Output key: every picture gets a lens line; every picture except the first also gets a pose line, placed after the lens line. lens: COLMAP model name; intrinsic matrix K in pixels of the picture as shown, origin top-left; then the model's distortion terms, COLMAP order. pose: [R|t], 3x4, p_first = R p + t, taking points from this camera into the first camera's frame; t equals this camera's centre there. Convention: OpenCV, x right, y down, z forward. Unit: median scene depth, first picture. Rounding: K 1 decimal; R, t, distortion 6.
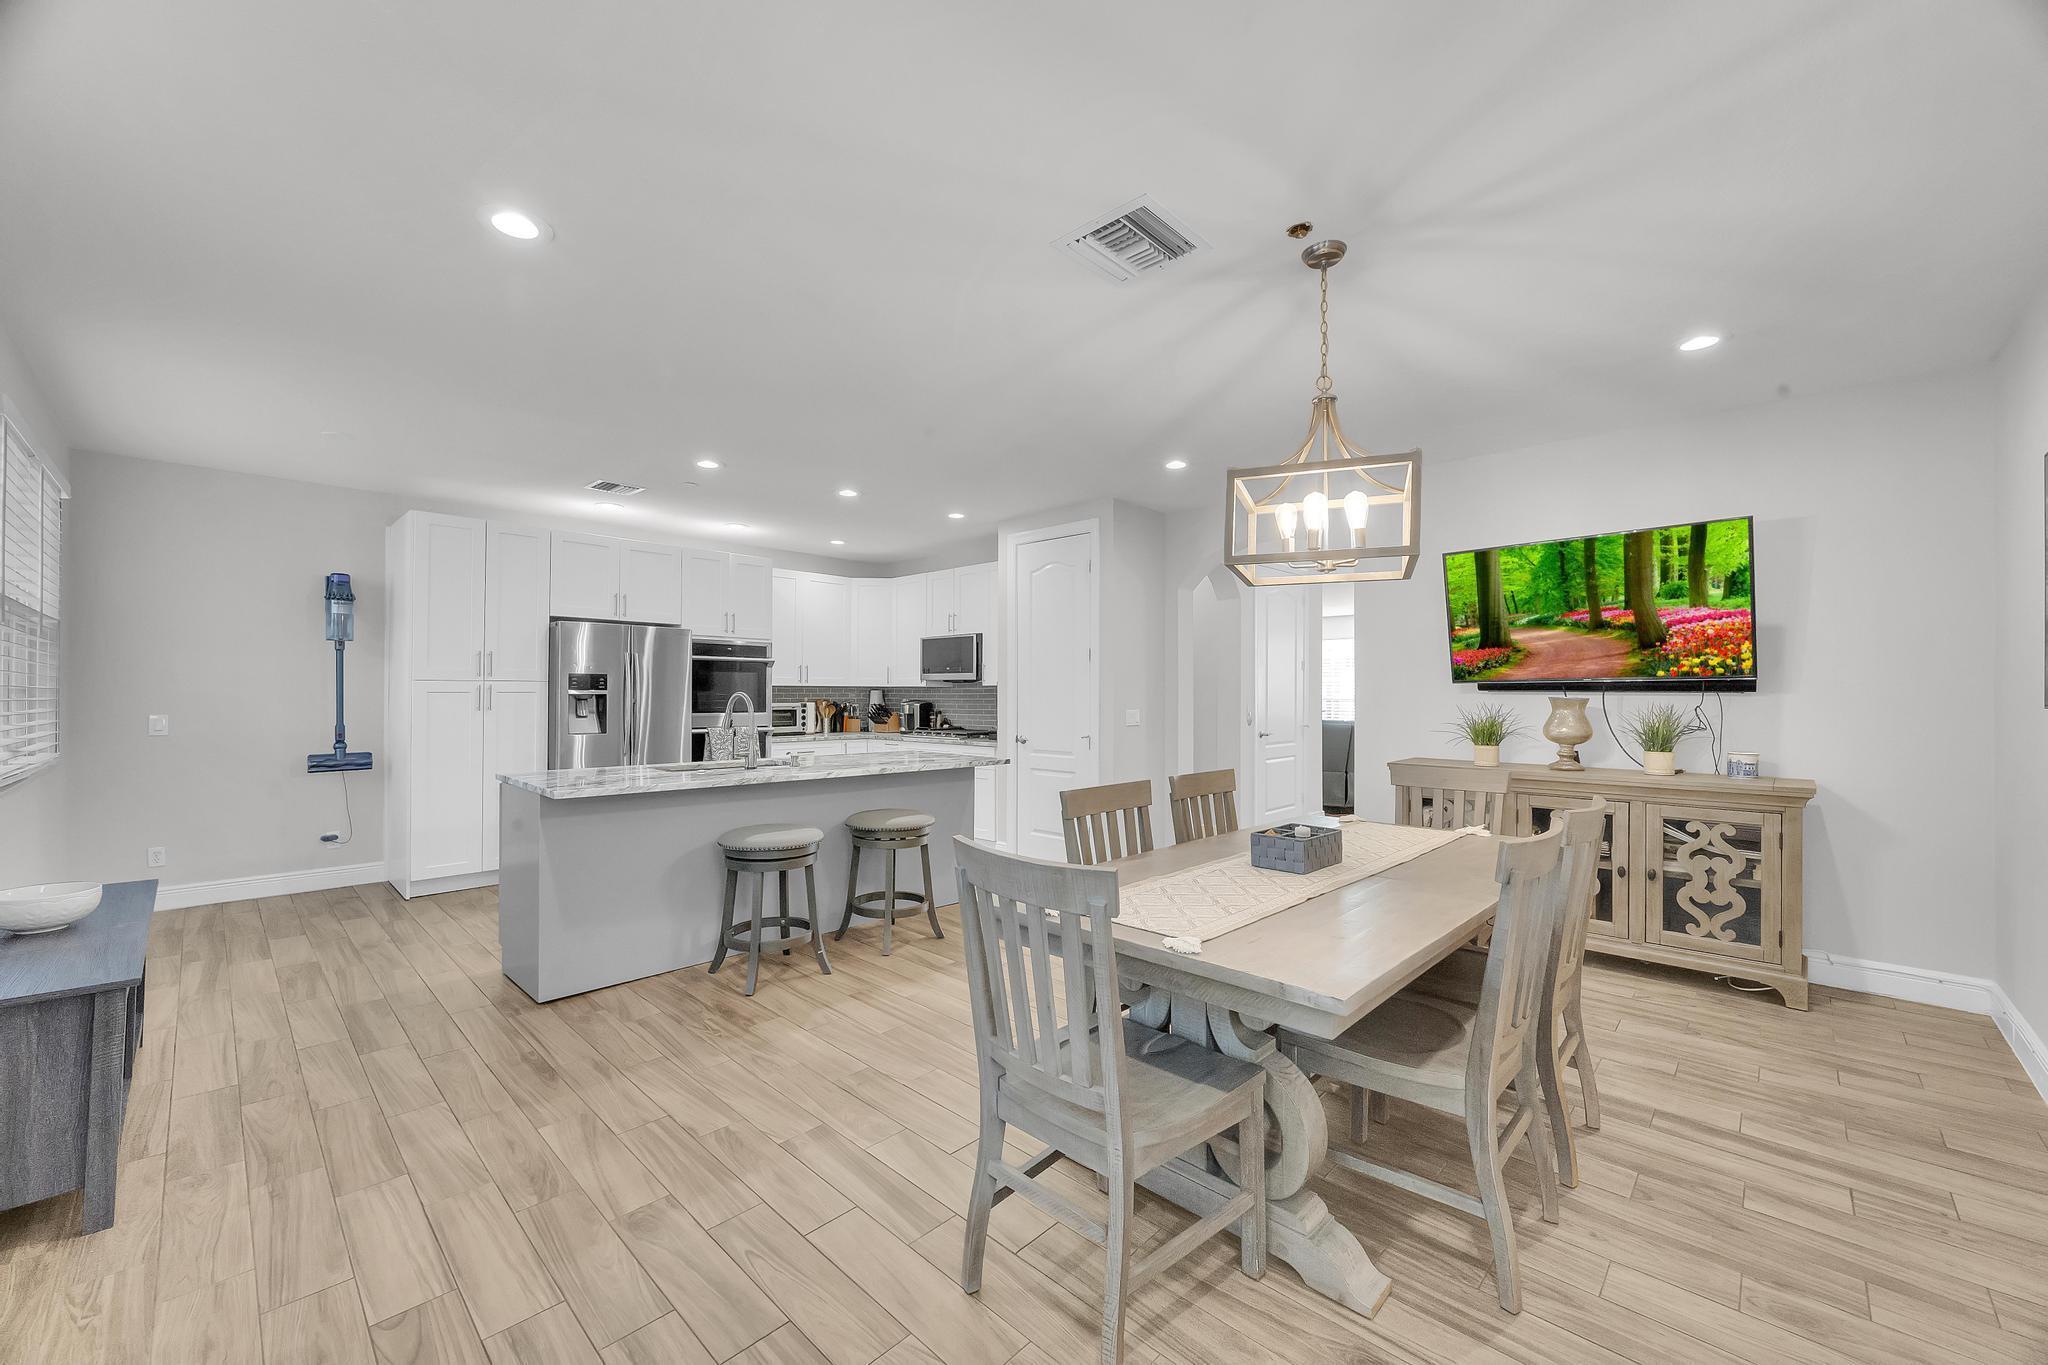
lens RADIAL K [[795.4, 0, 1021.7], [0, 795.4, 679.9], [0, 0, 1]] dist [0.006521, 0.000435]
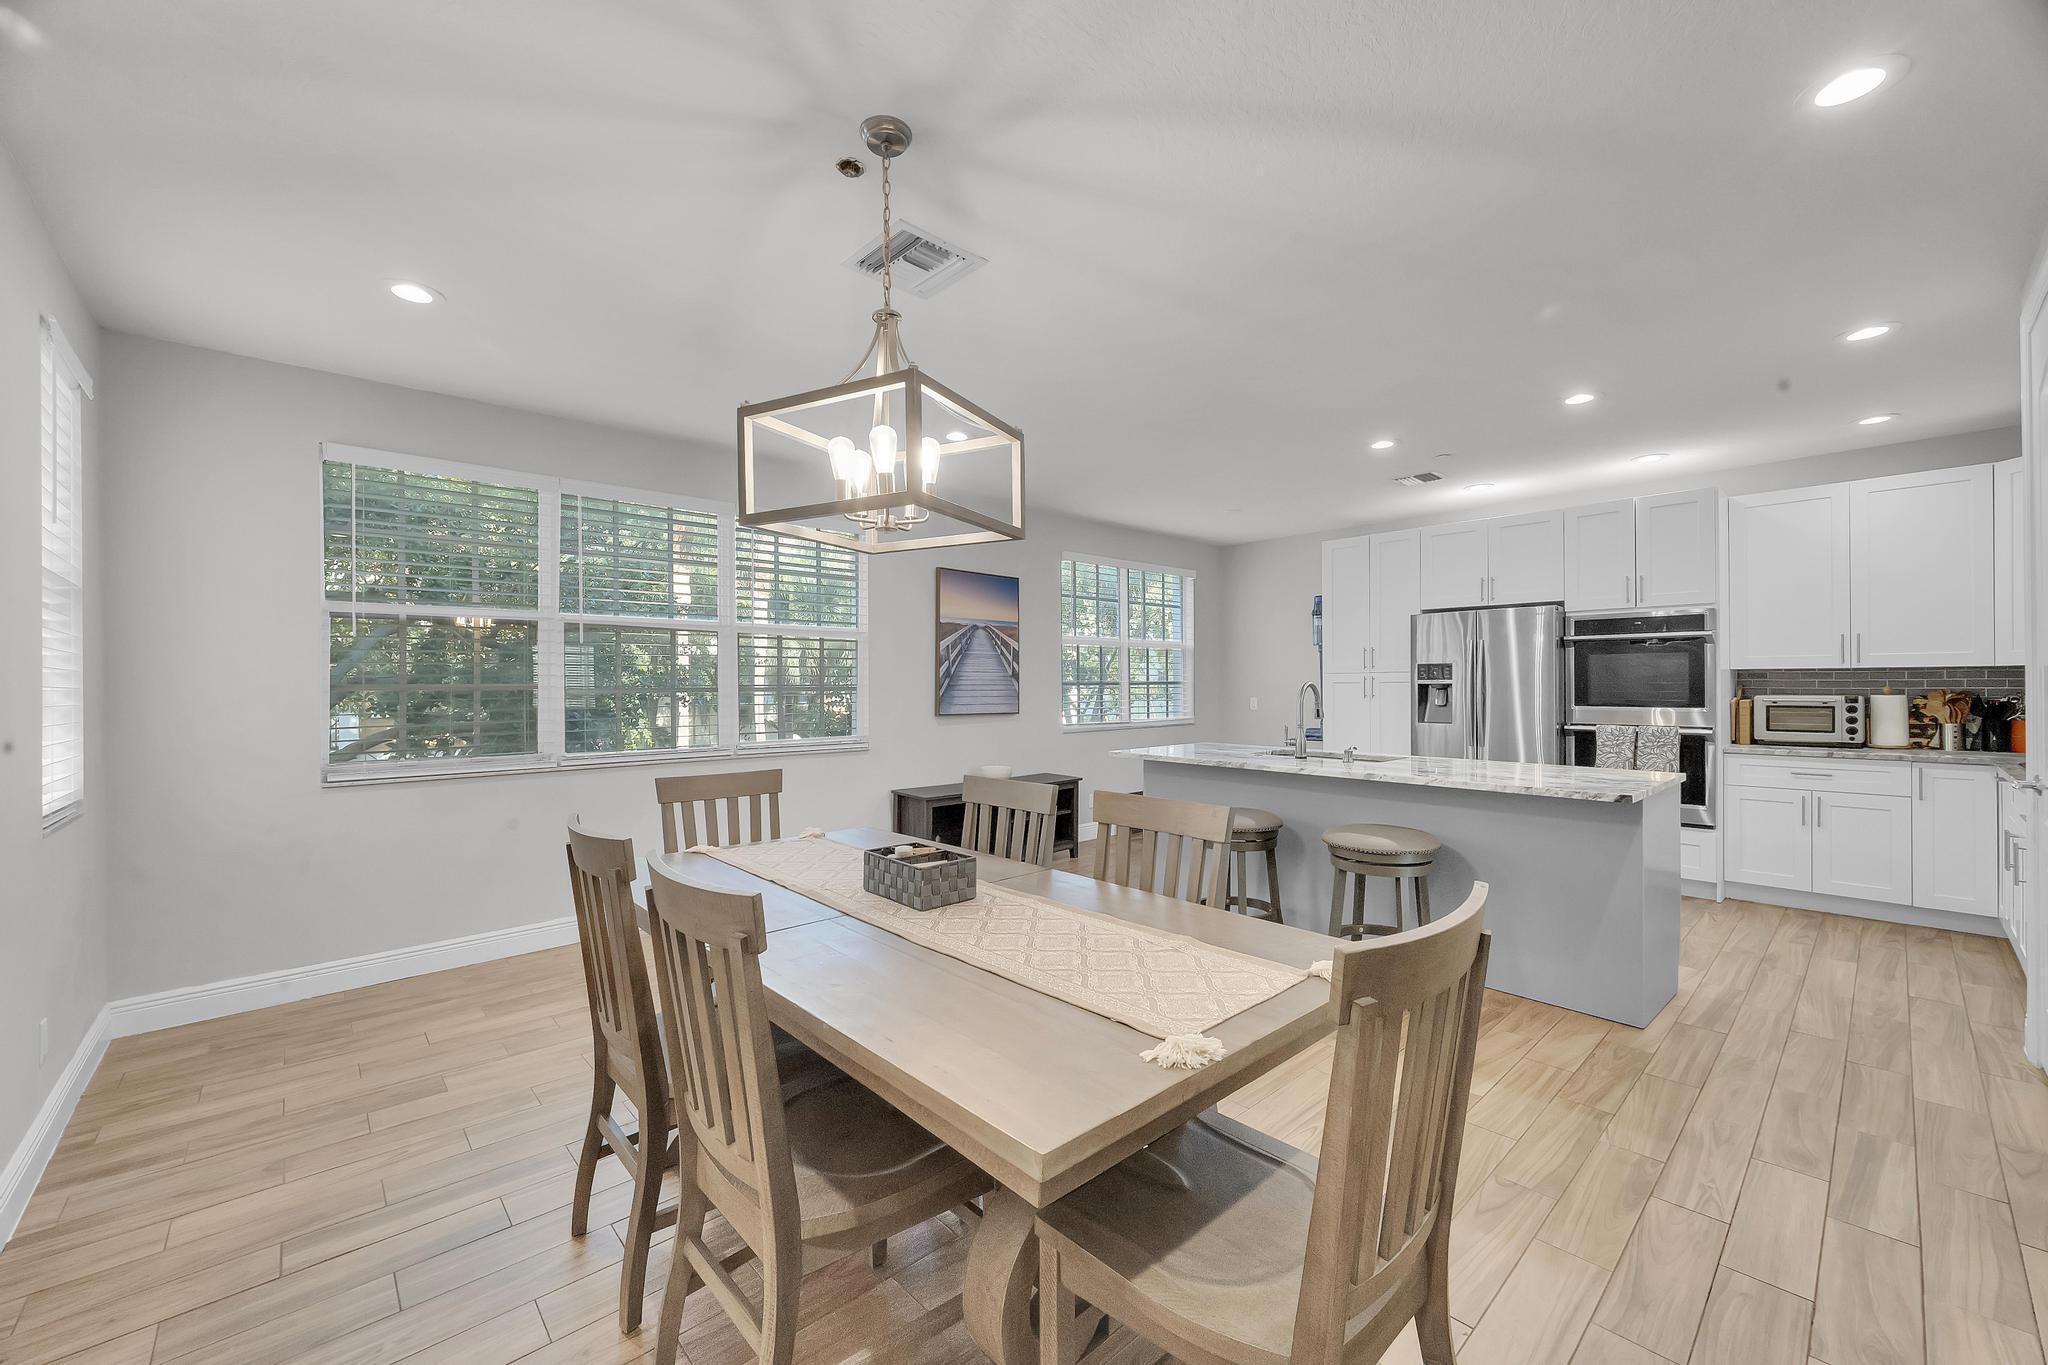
lens RADIAL K [[851.4, 0, 1013.8], [0, 851.4, 681.2], [0, 0, 1]] dist [-0.000291, 0.000732]
pose [[-0.067936, -0.010404, -0.997635, 0.507461], [0.019171, 0.999747, -0.011731, 0.015586], [0.997505, -0.019922, -0.067720, 0.483462]]
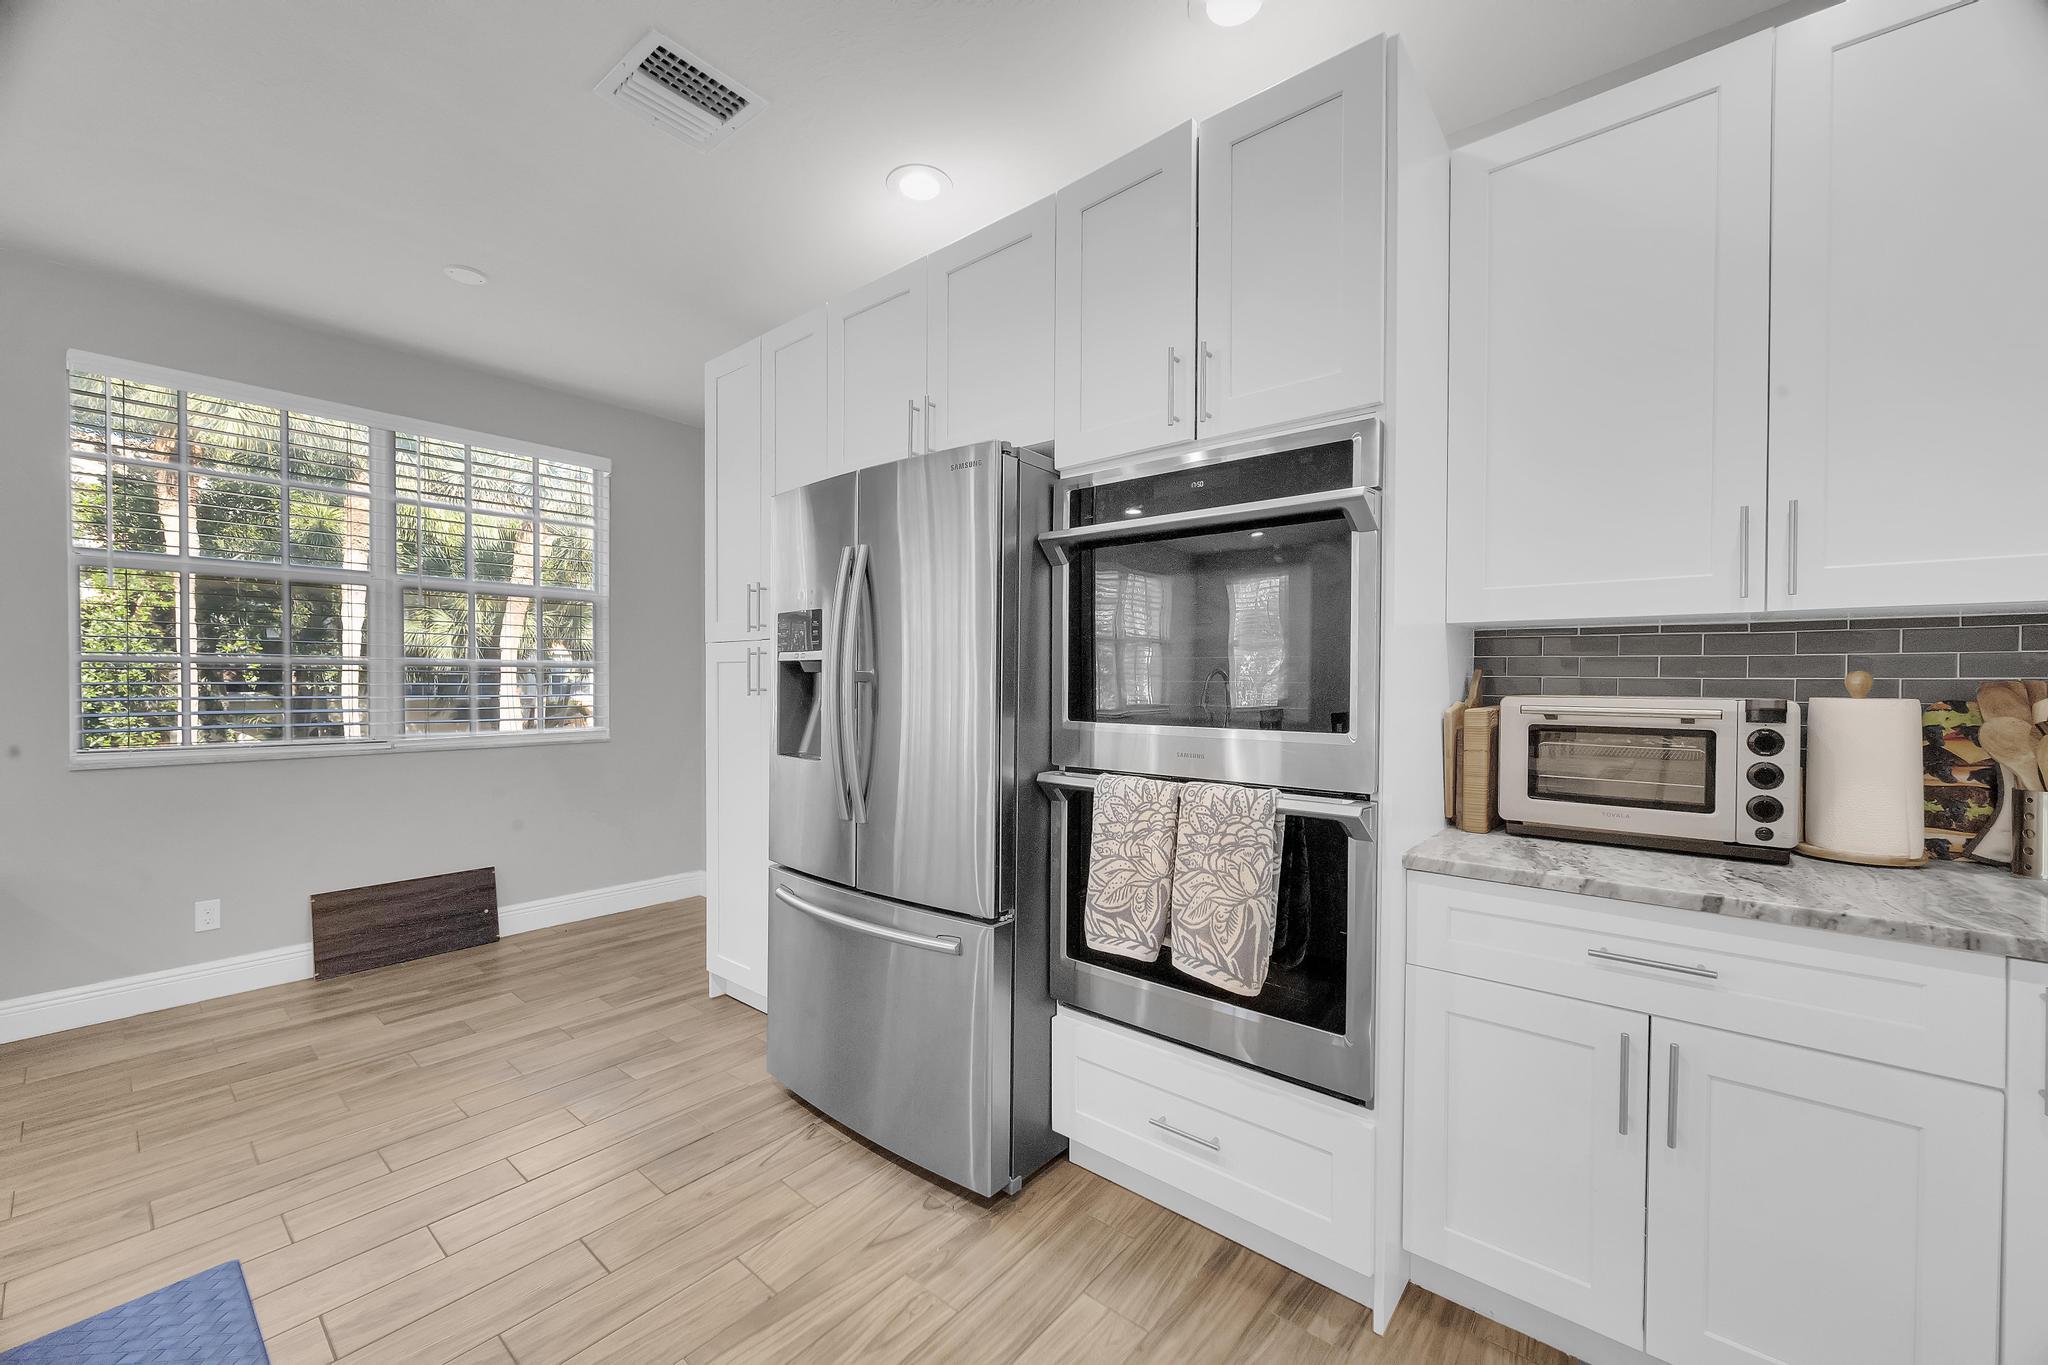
lens RADIAL K [[806.1, 0, 1034.3], [0, 806.1, 690.5], [0, 0, 1]] dist [0.006039, 0.000478]
pose [[0.064414, 0.004187, -0.997914, -0.106551], [0.008838, 0.999950, 0.004766, 0.029043], [0.997884, -0.009127, 0.064374, 0.972040]]
